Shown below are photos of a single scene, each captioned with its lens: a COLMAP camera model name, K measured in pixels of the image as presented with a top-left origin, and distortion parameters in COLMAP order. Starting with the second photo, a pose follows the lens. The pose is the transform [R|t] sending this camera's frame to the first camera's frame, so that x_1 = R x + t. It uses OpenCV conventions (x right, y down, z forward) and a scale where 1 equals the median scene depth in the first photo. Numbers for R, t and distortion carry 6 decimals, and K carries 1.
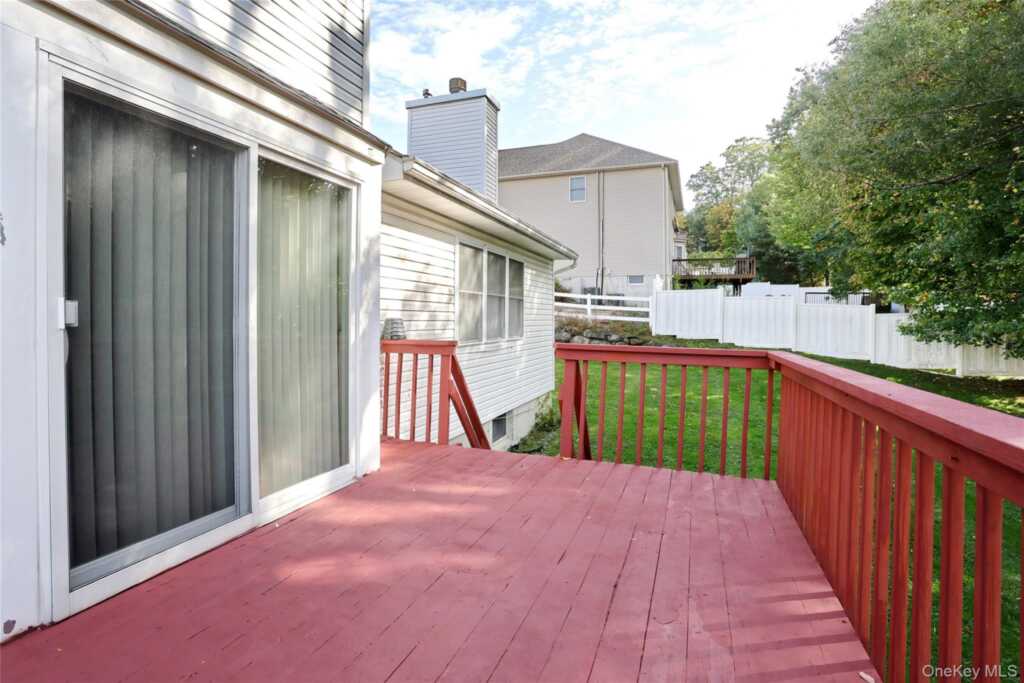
lens RADIAL K [[513.1, 0, 512.0], [0, 513.1, 341.5], [0, 0, 1]] dist [0.001125, 0.000037]
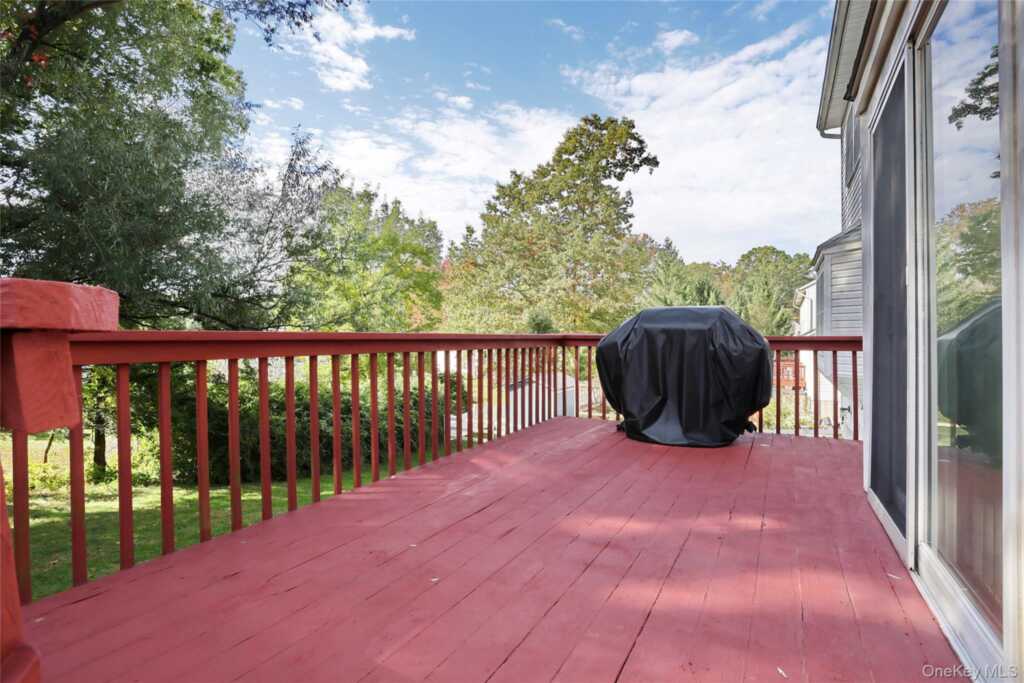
lens RADIAL K [[513.1, 0, 512.0], [0, 513.1, 341.5], [0, 0, 1]] dist [0.001125, 0.000037]
pose [[-0.988432, -0.000520, 0.151662, -0.053461], [0.004822, 0.999381, 0.034852, 0.025138], [-0.151587, 0.035180, -0.987818, 1.879059]]
